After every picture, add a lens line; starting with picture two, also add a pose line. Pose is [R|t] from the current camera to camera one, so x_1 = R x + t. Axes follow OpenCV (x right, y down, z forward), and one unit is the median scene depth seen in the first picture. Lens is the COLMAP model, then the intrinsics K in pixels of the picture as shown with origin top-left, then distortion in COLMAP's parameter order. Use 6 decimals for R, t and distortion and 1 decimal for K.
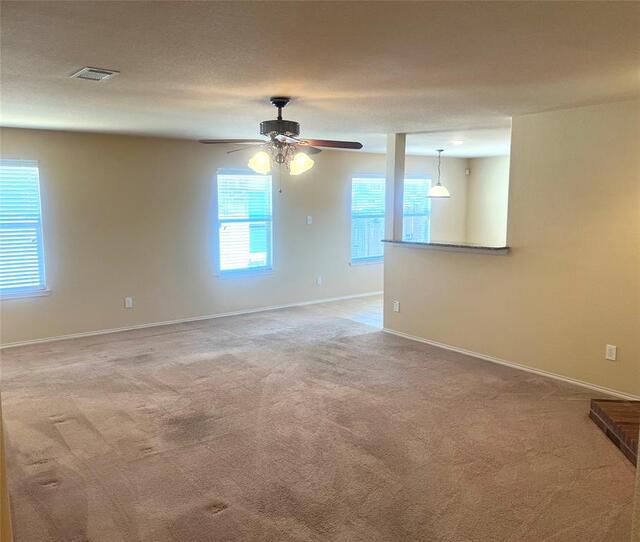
lens RADIAL K [[564.4, 0, 318.9], [0, 564.4, 268.5], [0, 0, 1]] dist [-0.000549, 0.000776]
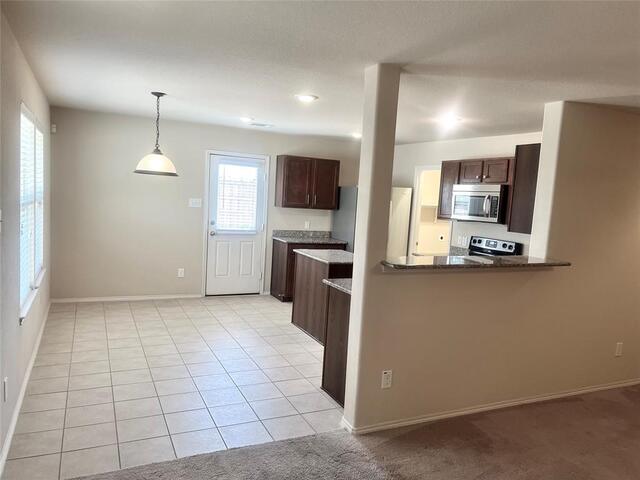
lens RADIAL K [[484.9, 0, 328.9], [0, 484.9, 242.6], [0, 0, 1]] dist [0.065412, -0.077636]
pose [[0.160287, -0.086445, 0.983278, -0.382009], [0.054056, 0.995432, 0.078701, -0.123897], [-0.985589, 0.040537, 0.164228, 1.084789]]
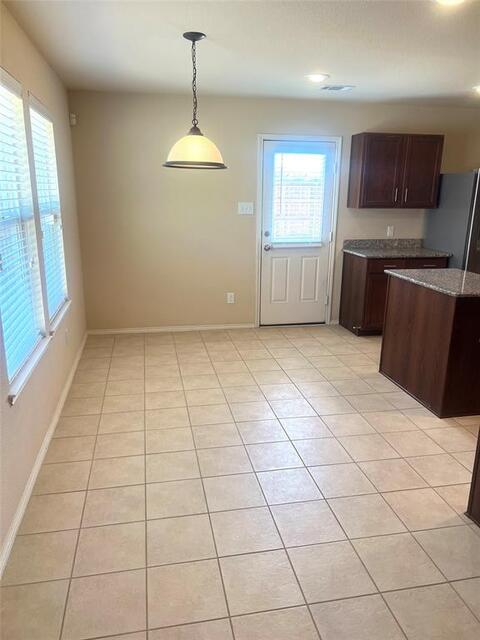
lens RADIAL K [[484.9, 0, 239.2], [0, 484.9, 320.9], [0, 0, 1]] dist [0.065412, -0.077636]
pose [[0.409587, -0.230117, 0.882771, -0.137210], [0.096377, 0.973163, 0.208963, -0.130312], [-0.907166, -0.000510, 0.420773, 1.213110]]
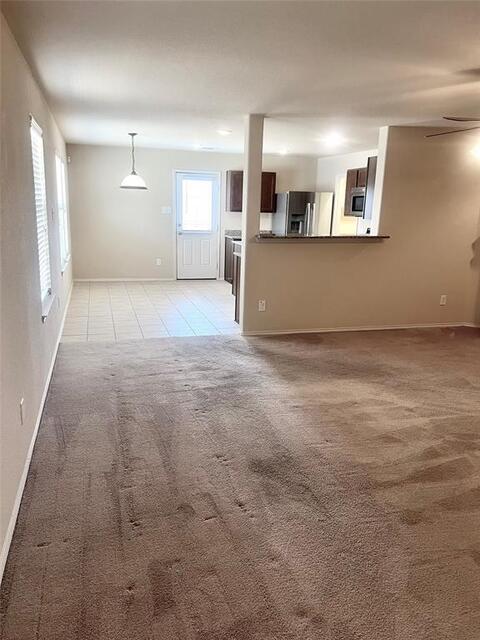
lens RADIAL K [[484.9, 0, 238.0], [0, 484.9, 316.7], [0, 0, 1]] dist [0.065412, -0.077636]
pose [[0.326594, -0.201848, 0.923360, -0.724043], [0.081620, 0.979304, 0.185208, -0.080281], [-0.941634, 0.014876, 0.336309, 0.848919]]
